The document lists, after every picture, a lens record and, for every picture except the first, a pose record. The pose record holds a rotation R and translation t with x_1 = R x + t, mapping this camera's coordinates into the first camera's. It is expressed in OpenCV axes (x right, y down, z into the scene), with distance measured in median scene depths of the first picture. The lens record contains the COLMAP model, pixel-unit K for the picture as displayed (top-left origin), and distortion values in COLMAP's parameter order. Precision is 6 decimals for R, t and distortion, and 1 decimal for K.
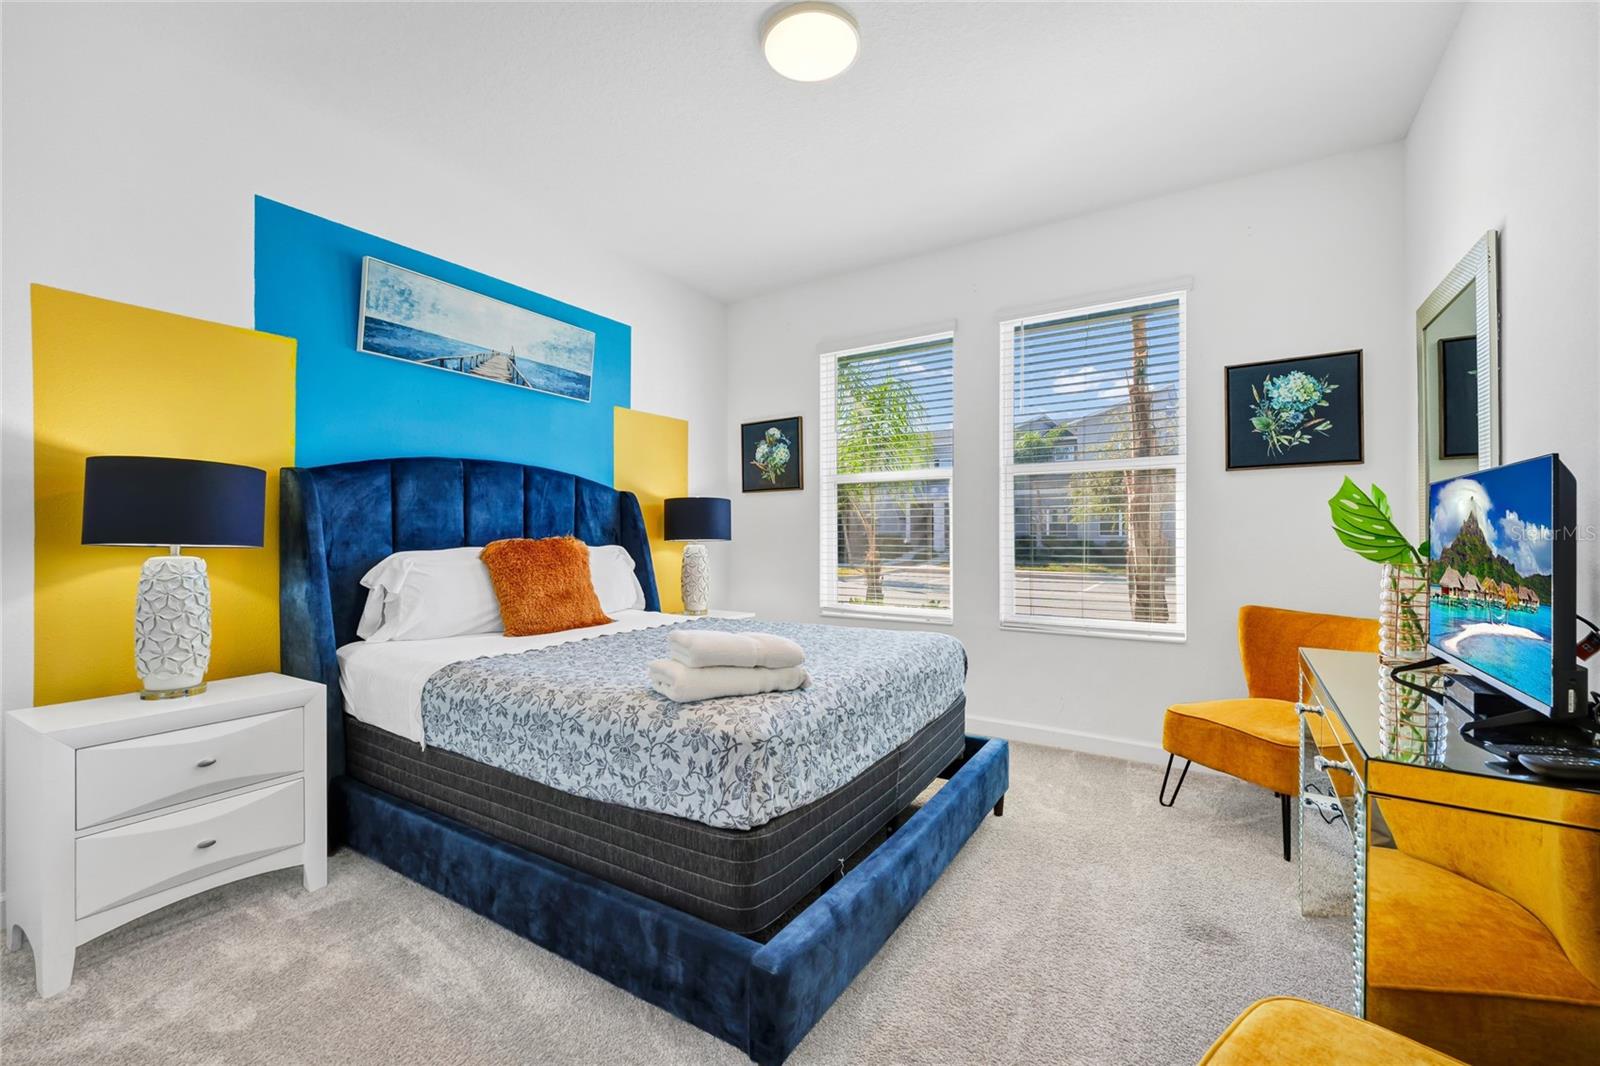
lens RADIAL K [[649.9, 0, 800.4], [0, 649.9, 532.9], [0, 0, 1]] dist [0.002436, -0.001779]
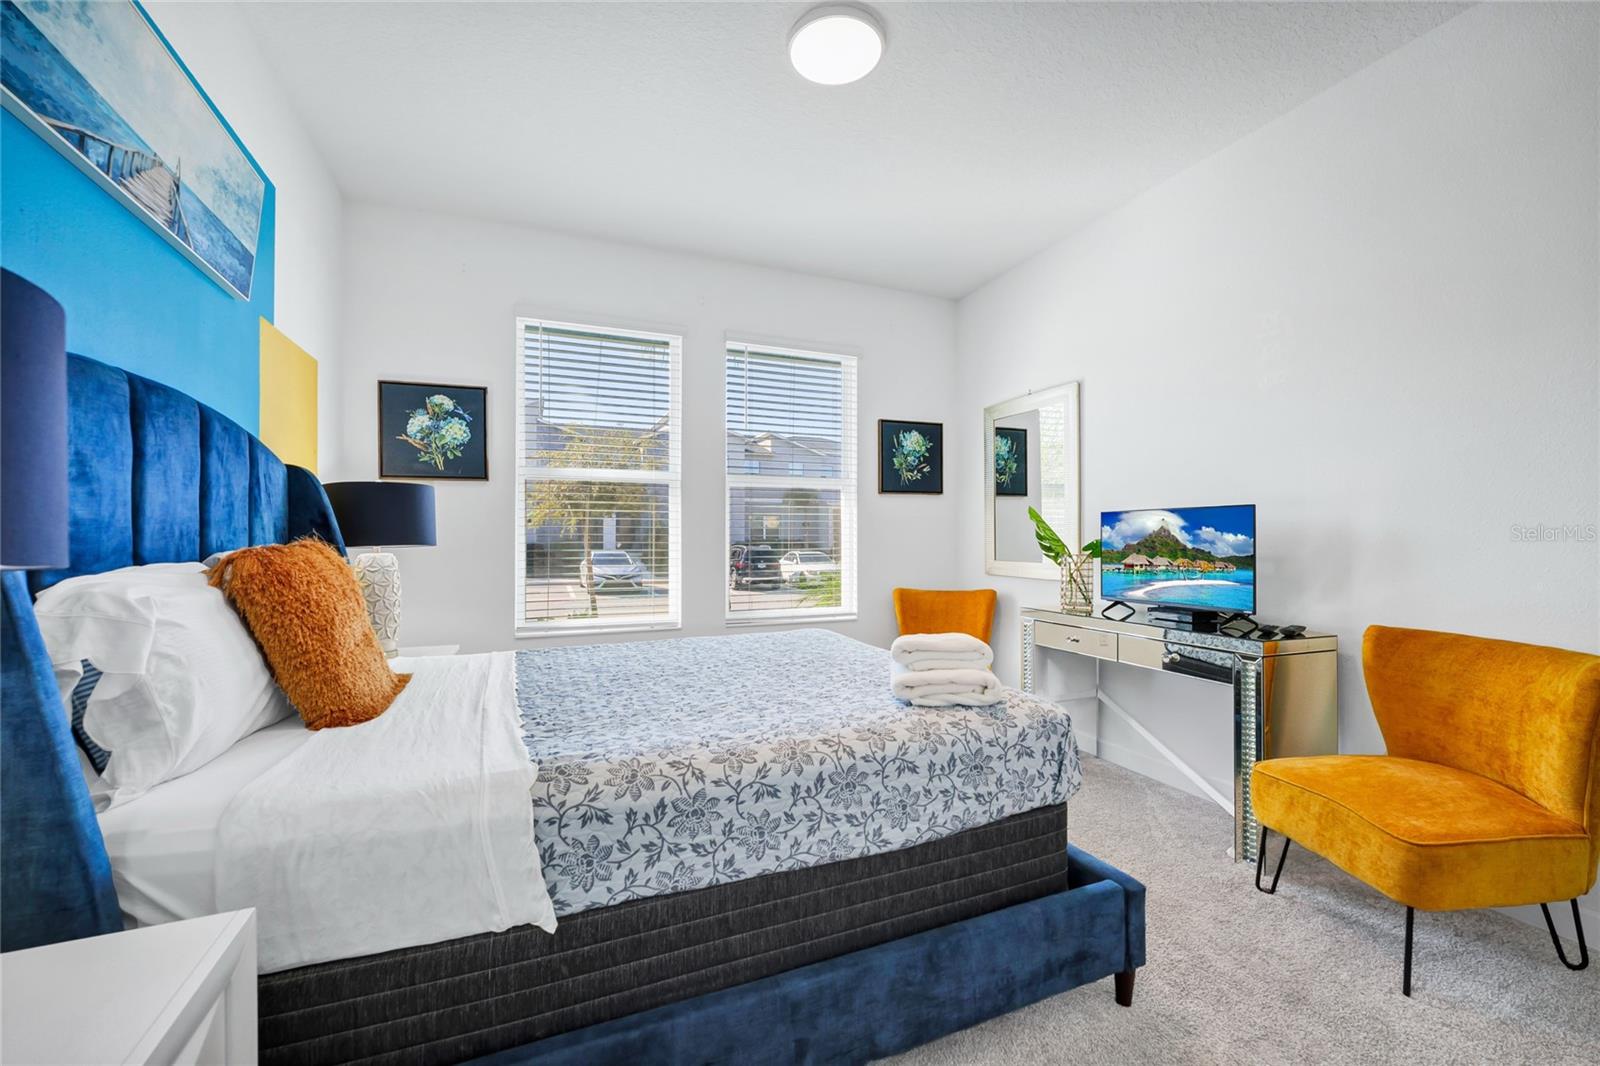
lens RADIAL K [[649.9, 0, 794.6], [0, 649.9, 536.2], [0, 0, 1]] dist [0.002436, -0.001779]
pose [[0.575134, 0.004493, 0.818047, -0.666771], [-0.002538, 0.999990, -0.003708, 0.003190], [-0.818055, 0.000056, 0.575140, 0.380066]]
